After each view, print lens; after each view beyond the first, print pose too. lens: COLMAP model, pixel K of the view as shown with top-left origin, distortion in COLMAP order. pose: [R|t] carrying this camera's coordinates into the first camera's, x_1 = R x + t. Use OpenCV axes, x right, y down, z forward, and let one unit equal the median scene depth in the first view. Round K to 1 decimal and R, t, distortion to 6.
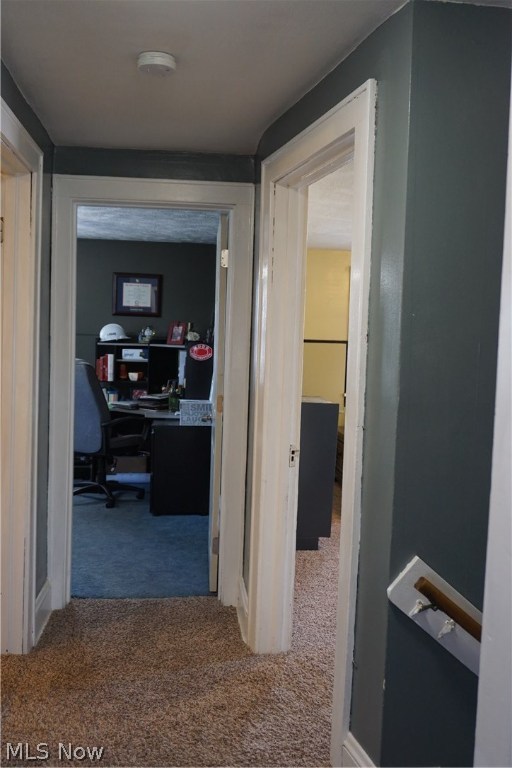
lens RADIAL K [[699.3, 0, 255.9], [0, 699.3, 382.9], [0, 0, 1]] dist [0.001915, 0.000000]
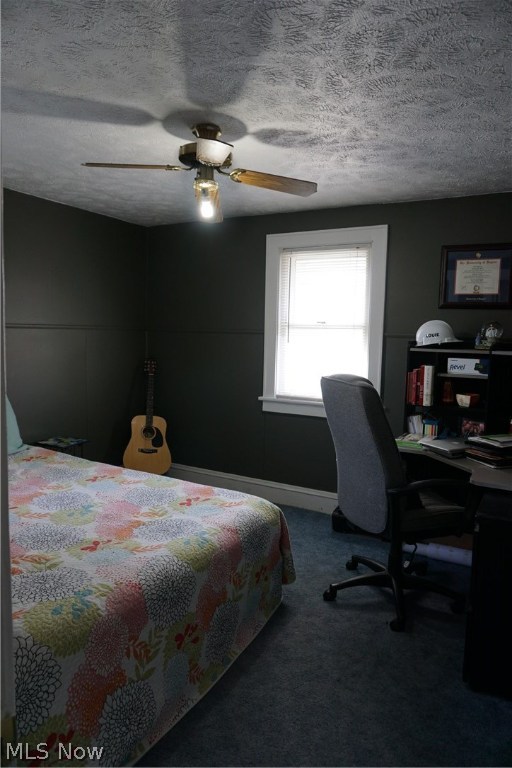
lens RADIAL K [[522.7, 0, 257.1], [0, 522.7, 381.5], [0, 0, 1]] dist [-0.034700, 0.009882]
pose [[0.816972, 0.043399, -0.575042, -0.054421], [-0.035046, 0.999058, 0.025610, -0.032518], [0.575612, -0.000769, 0.817723, 0.494259]]
